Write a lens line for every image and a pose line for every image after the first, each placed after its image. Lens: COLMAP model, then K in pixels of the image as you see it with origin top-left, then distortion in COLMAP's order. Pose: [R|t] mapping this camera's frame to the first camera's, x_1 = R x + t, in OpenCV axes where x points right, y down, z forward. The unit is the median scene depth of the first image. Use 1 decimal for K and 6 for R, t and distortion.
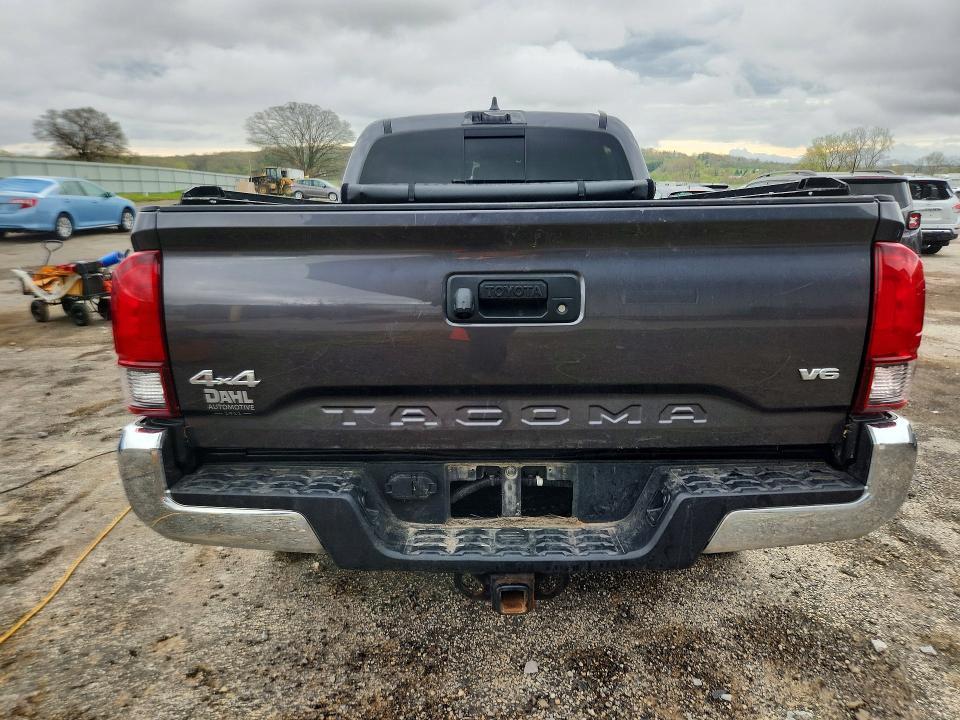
lens RADIAL K [[714.3, 0, 471.2], [0, 714.3, 361.6], [0, 0, 1]] dist [0.087008, -0.097272]
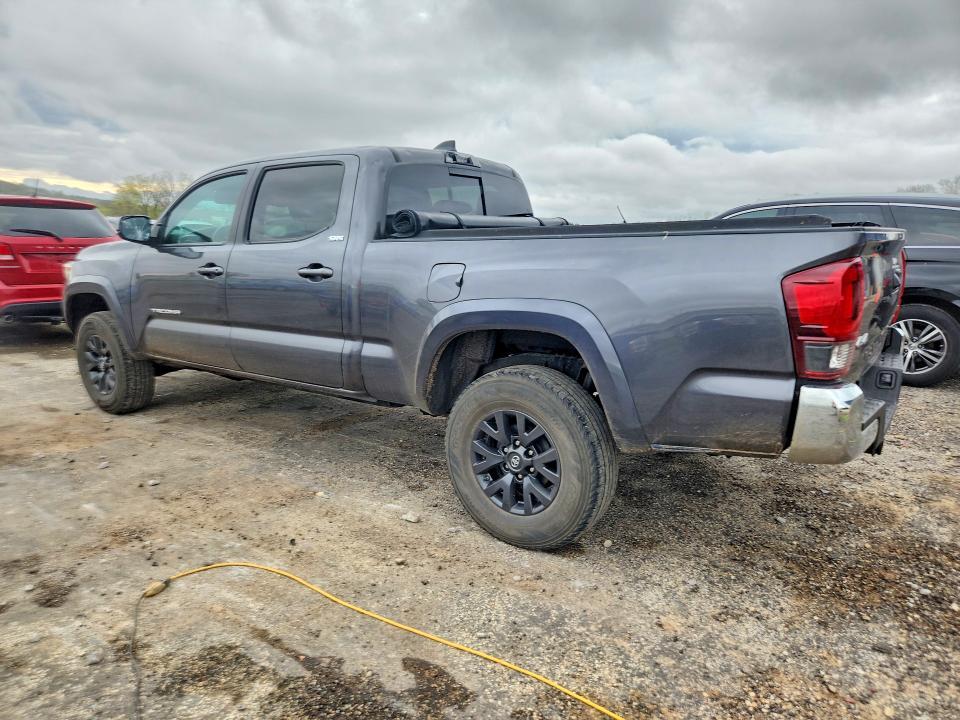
lens RADIAL K [[727.3, 0, 480.0], [0, 727.3, 360.0], [0, 0, 1]] dist [0.106862, -0.093788]
pose [[0.501942, -0.125350, 0.855770, -0.196186], [0.174116, 0.983830, 0.041982, -0.013405], [-0.847194, 0.127931, 0.515651, 0.082190]]
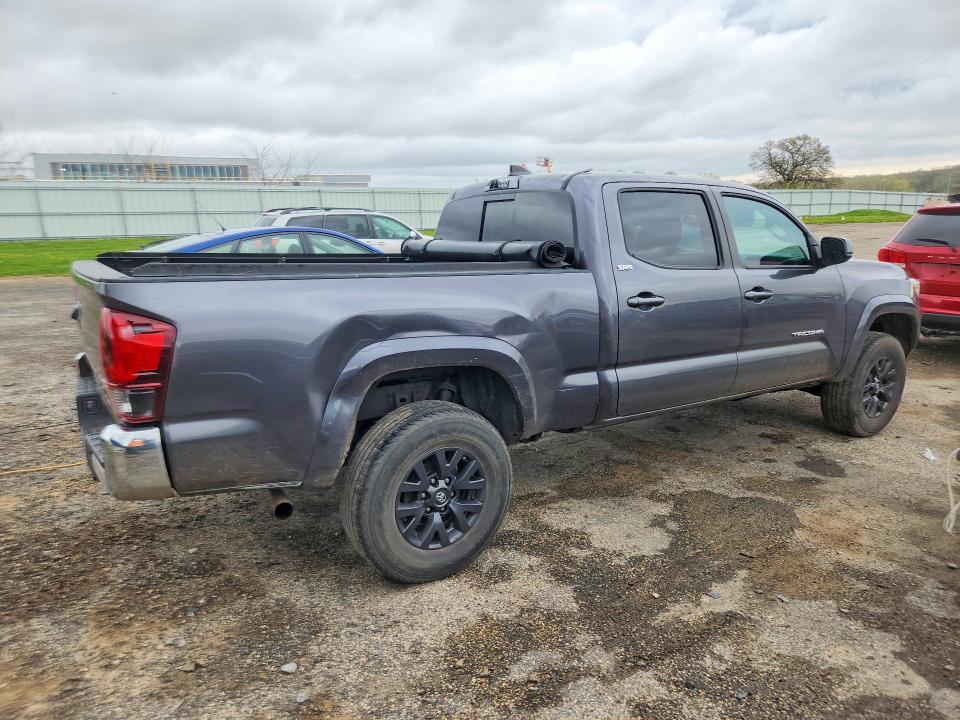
lens RADIAL K [[714.3, 0, 471.2], [0, 714.3, 361.6], [0, 0, 1]] dist [0.087008, -0.097272]
pose [[0.493770, 0.169567, -0.852900, 0.203140], [-0.182101, 0.979220, 0.089257, -0.030925], [0.850312, 0.111242, 0.514388, 0.075529]]
